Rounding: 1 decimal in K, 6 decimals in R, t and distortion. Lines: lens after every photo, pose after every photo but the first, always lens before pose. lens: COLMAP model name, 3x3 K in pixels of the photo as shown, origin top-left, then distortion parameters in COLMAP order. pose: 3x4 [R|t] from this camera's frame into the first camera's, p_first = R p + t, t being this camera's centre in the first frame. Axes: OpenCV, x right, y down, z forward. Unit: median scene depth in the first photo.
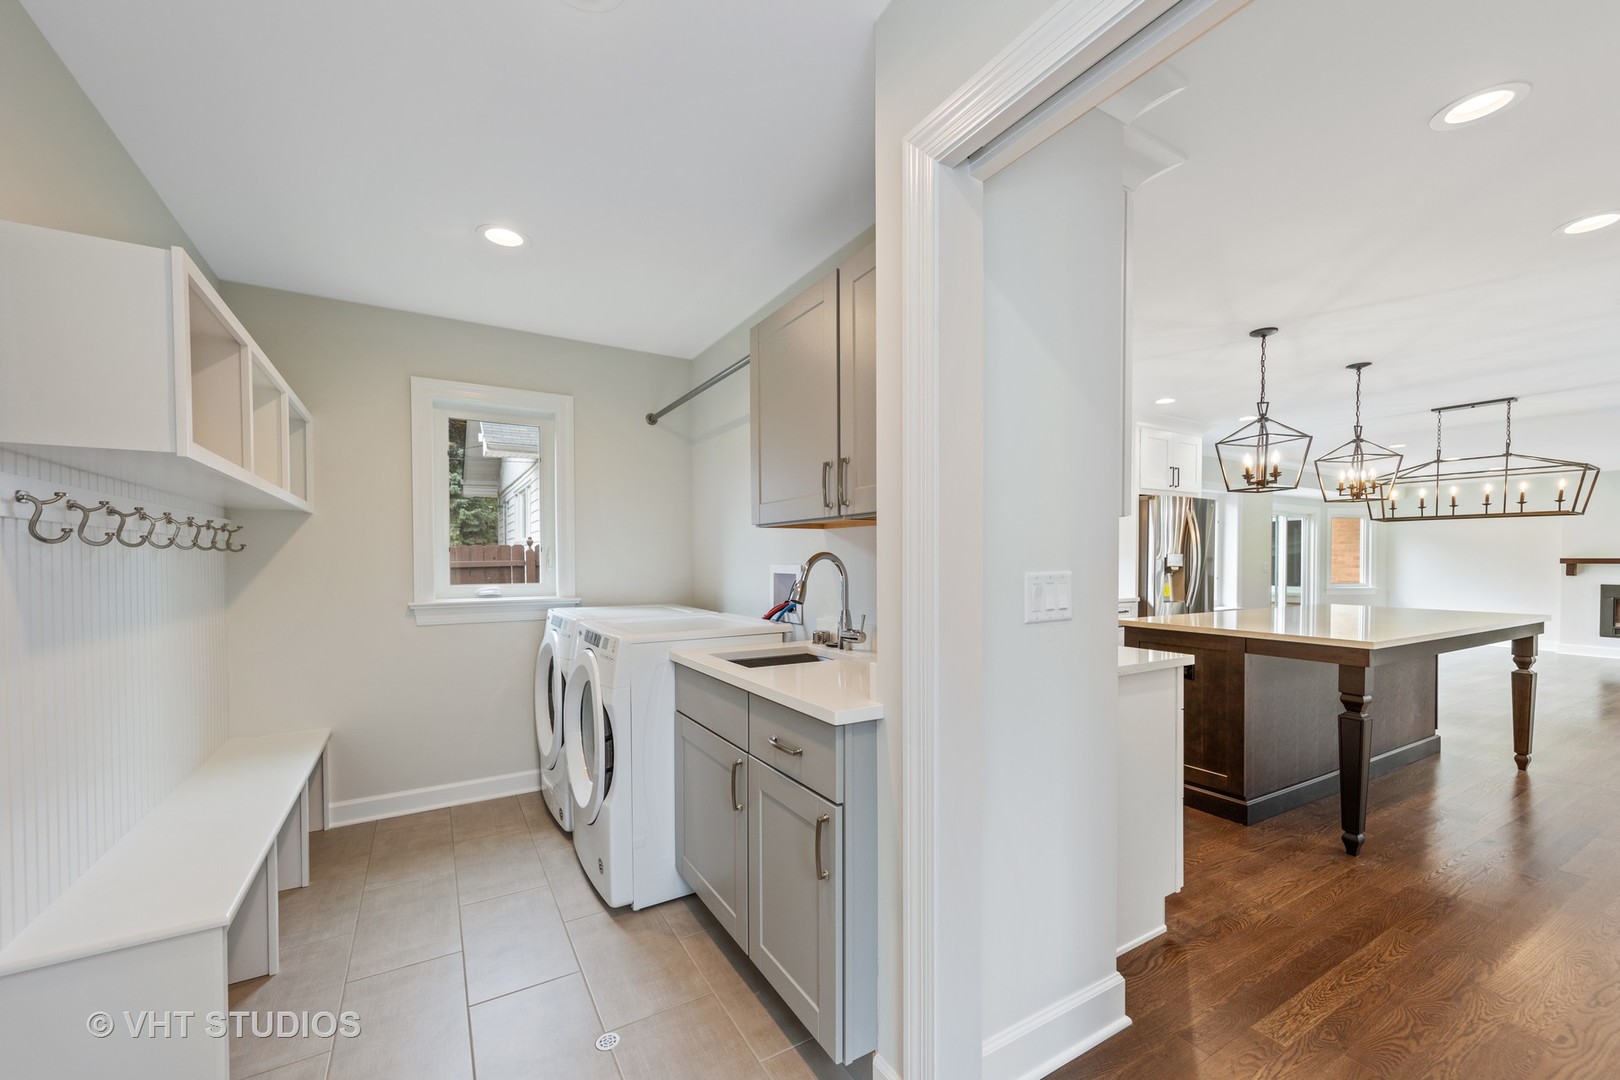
lens RADIAL K [[648.9, 0, 796.8], [0, 648.9, 569.0], [0, 0, 1]] dist [-0.001119, -0.000096]
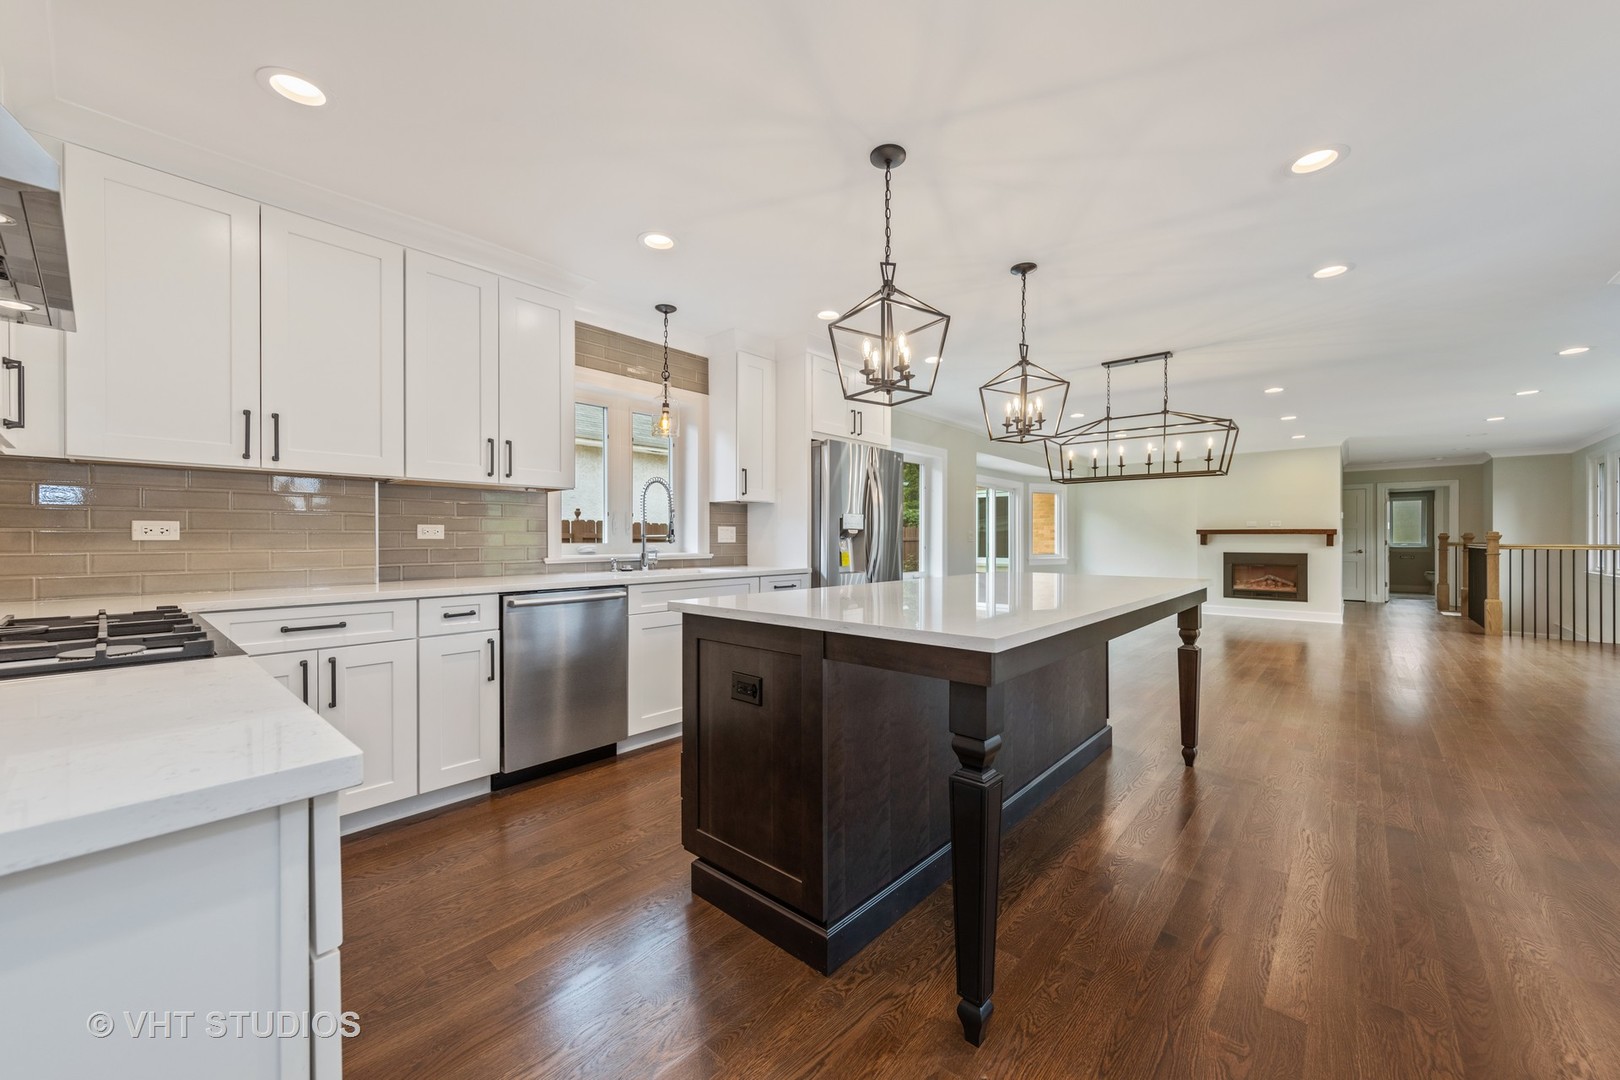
lens RADIAL K [[612.2, 0, 814.2], [0, 612.2, 540.5], [0, 0, 1]] dist [0.001109, 0.000046]
pose [[0.947879, -0.000297, 0.318631, 0.325233], [0.004800, 0.999899, -0.013348, 0.022523], [-0.318595, 0.014182, 0.947785, 0.318453]]
